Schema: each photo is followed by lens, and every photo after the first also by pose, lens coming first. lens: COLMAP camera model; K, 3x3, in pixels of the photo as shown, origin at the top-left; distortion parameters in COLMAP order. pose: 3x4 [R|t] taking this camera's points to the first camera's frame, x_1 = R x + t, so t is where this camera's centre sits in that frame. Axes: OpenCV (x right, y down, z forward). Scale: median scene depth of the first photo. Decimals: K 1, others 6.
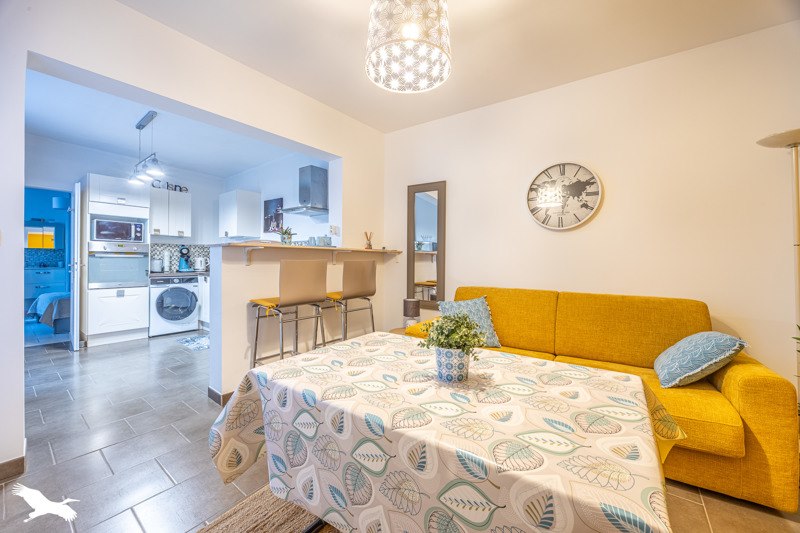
lens RADIAL K [[309.3, 0, 400.5], [0, 309.3, 259.9], [0, 0, 1]] dist [-0.000605, -0.000092]
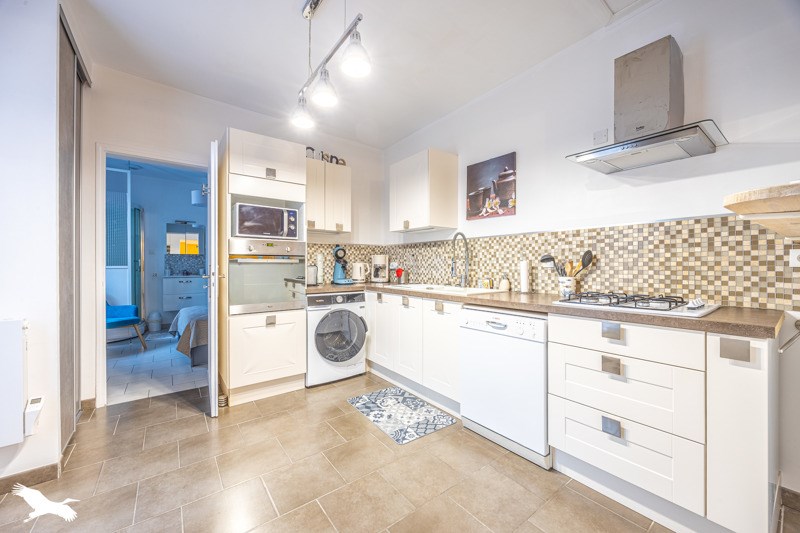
lens RADIAL K [[309.3, 0, 398.5], [0, 309.3, 264.8], [0, 0, 1]] dist [-0.000605, -0.000092]
pose [[0.961394, -0.007024, -0.275086, -0.432656], [0.007597, 0.999971, 0.001016, -0.003857], [0.275071, -0.003066, 0.961419, 0.419805]]
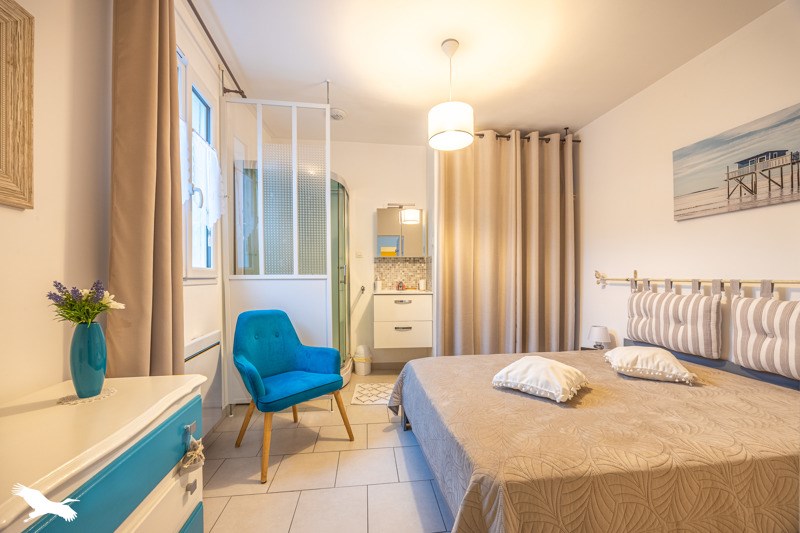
lens RADIAL K [[309.3, 0, 398.9], [0, 309.3, 273.2], [0, 0, 1]] dist [-0.000605, -0.000092]
pose [[0.698275, -0.013850, -0.715696, -0.966518], [0.010679, 0.999903, -0.008931, -0.002355], [0.715750, -0.001407, 0.698355, 0.779338]]
